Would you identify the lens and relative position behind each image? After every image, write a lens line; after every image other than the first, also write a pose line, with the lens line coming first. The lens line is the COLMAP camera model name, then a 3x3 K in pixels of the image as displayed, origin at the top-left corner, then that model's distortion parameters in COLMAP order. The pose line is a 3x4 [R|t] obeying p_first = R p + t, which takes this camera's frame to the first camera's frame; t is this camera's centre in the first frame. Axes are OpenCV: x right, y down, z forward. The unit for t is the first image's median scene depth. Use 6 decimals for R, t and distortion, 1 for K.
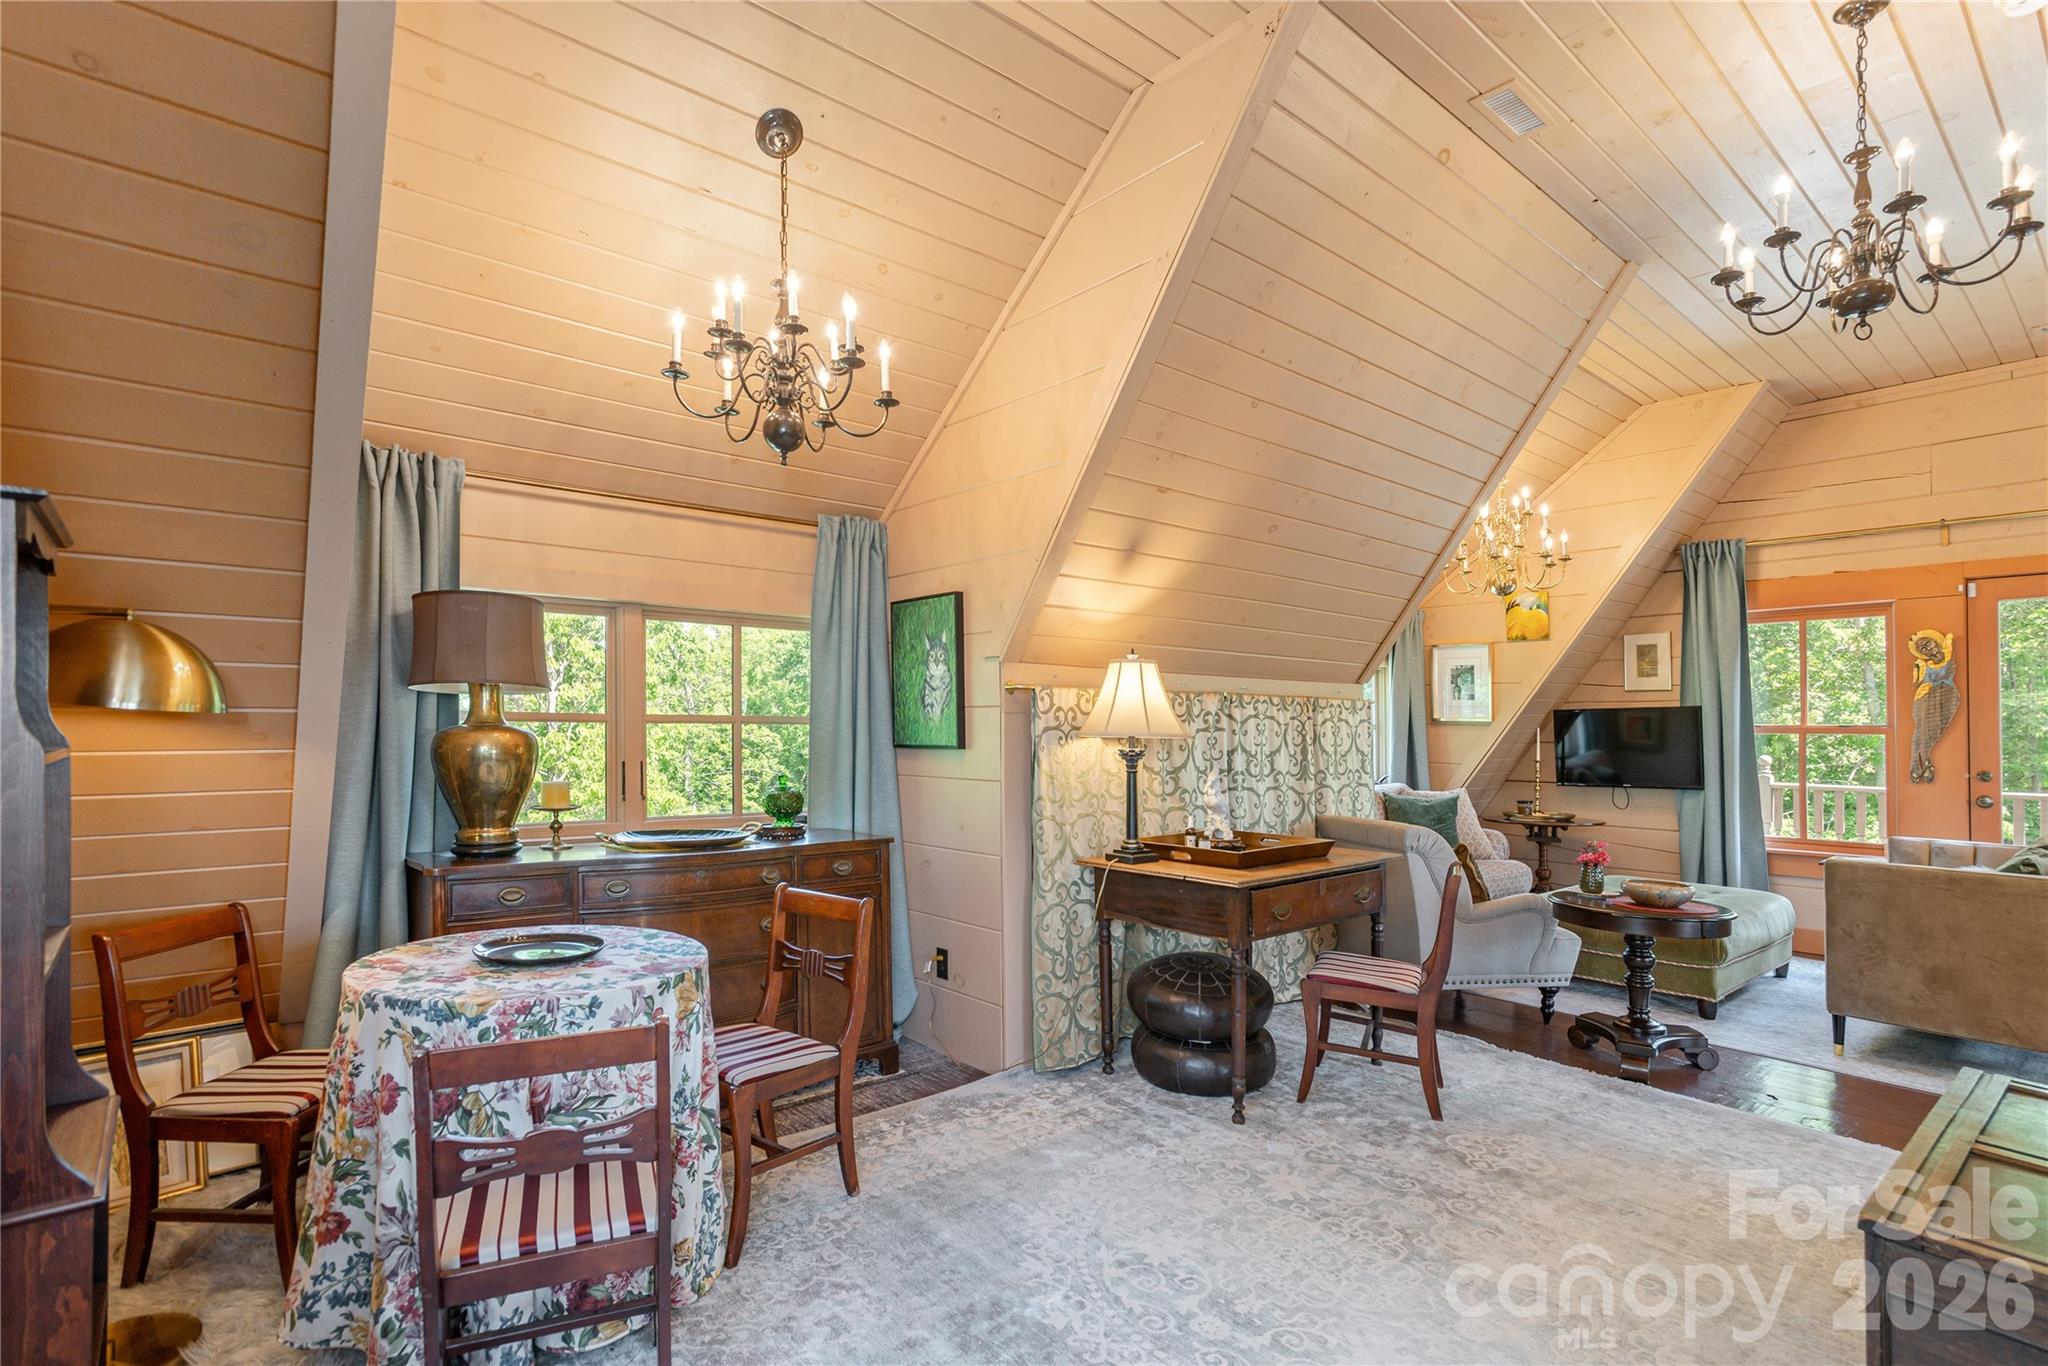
lens RADIAL K [[1009.8, 0, 1012.3], [0, 1009.8, 690.3], [0, 0, 1]] dist [-0.017218, 0.014108]
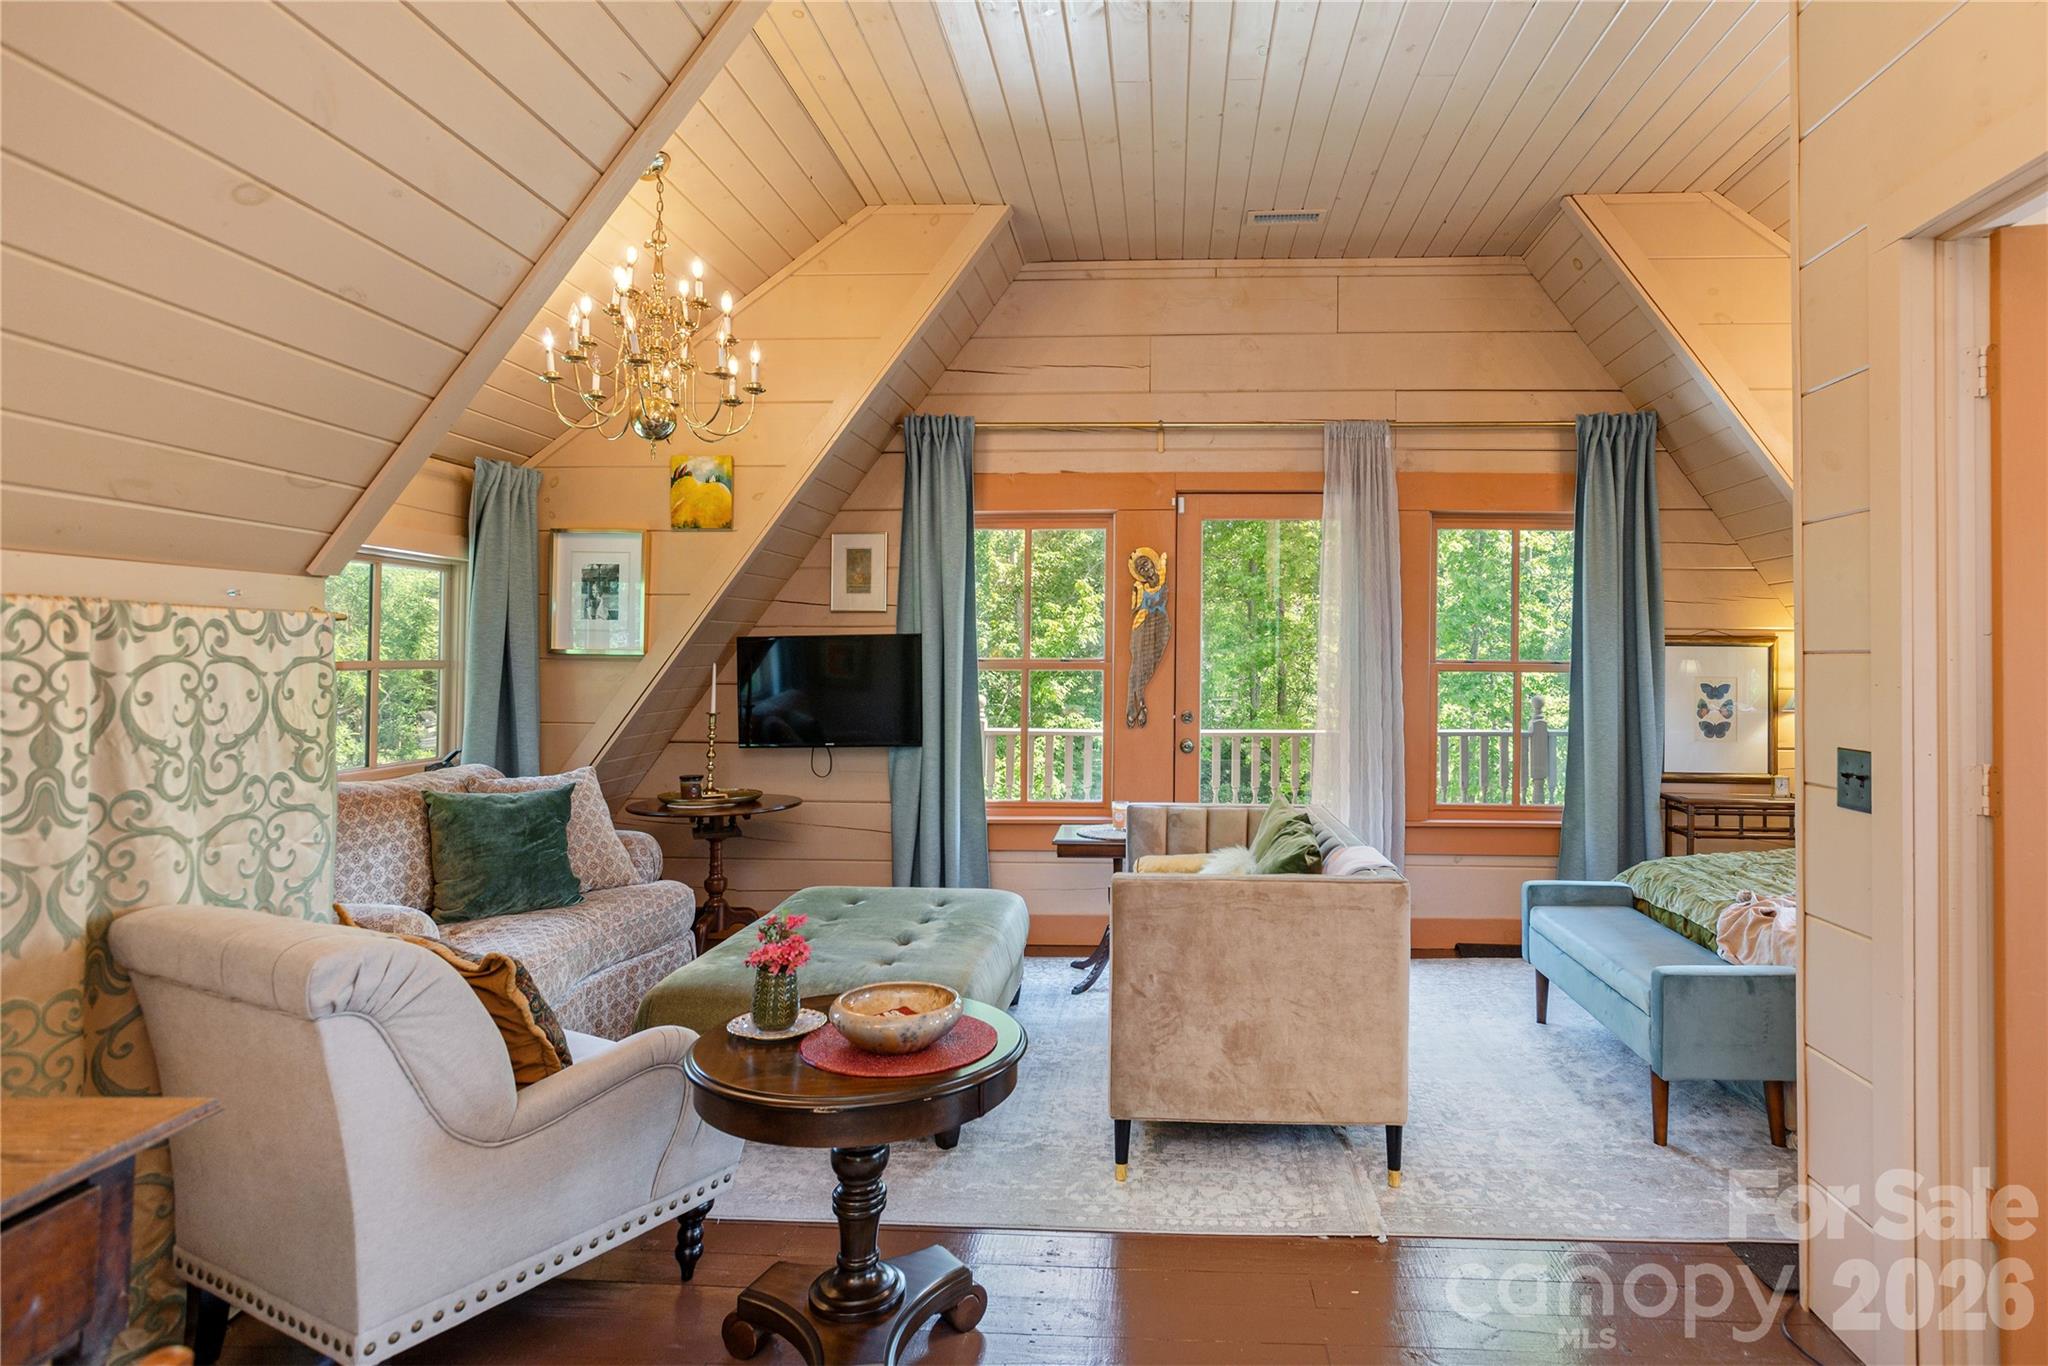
lens RADIAL K [[1079.6, 0, 1113.1], [0, 1079.6, 611.1], [0, 0, 1]] dist [-0.008495, 0.010786]
pose [[0.687750, 0.025734, 0.725492, 0.205788], [-0.023722, 0.999634, -0.012970, 0.006067], [-0.725560, -0.008290, 0.688109, 0.352543]]
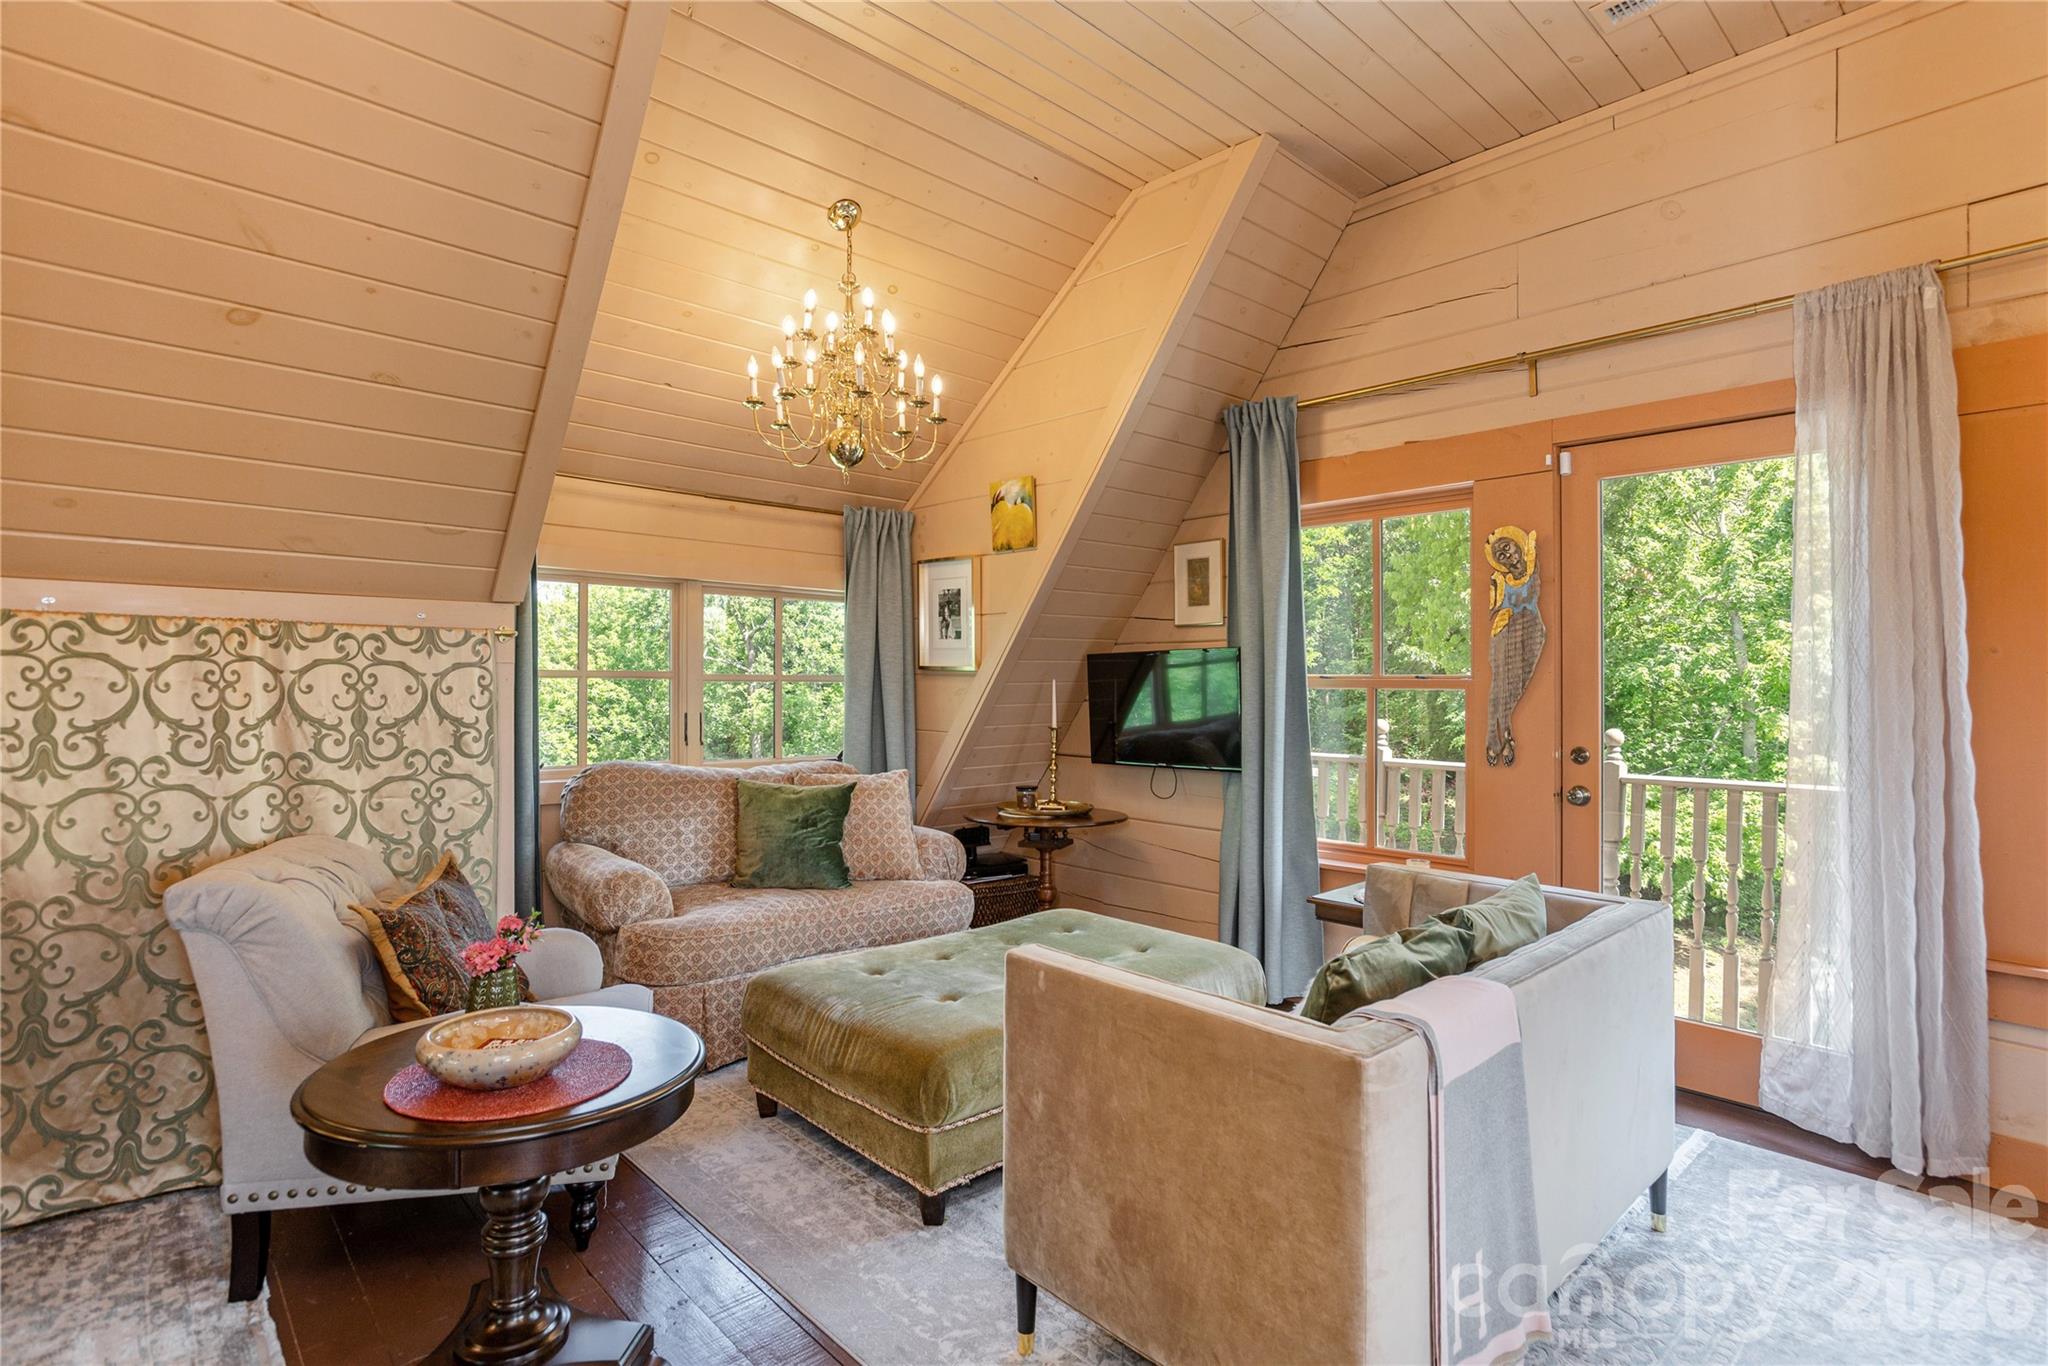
lens RADIAL K [[1009.8, 0, 1026.3], [0, 1009.8, 646.2], [0, 0, 1]] dist [-0.017218, 0.014108]
pose [[0.999164, 0.003031, 0.040762, 0.529968], [-0.003053, 0.999995, 0.000468, 0.015357], [-0.040760, -0.000592, 0.999169, 0.342237]]
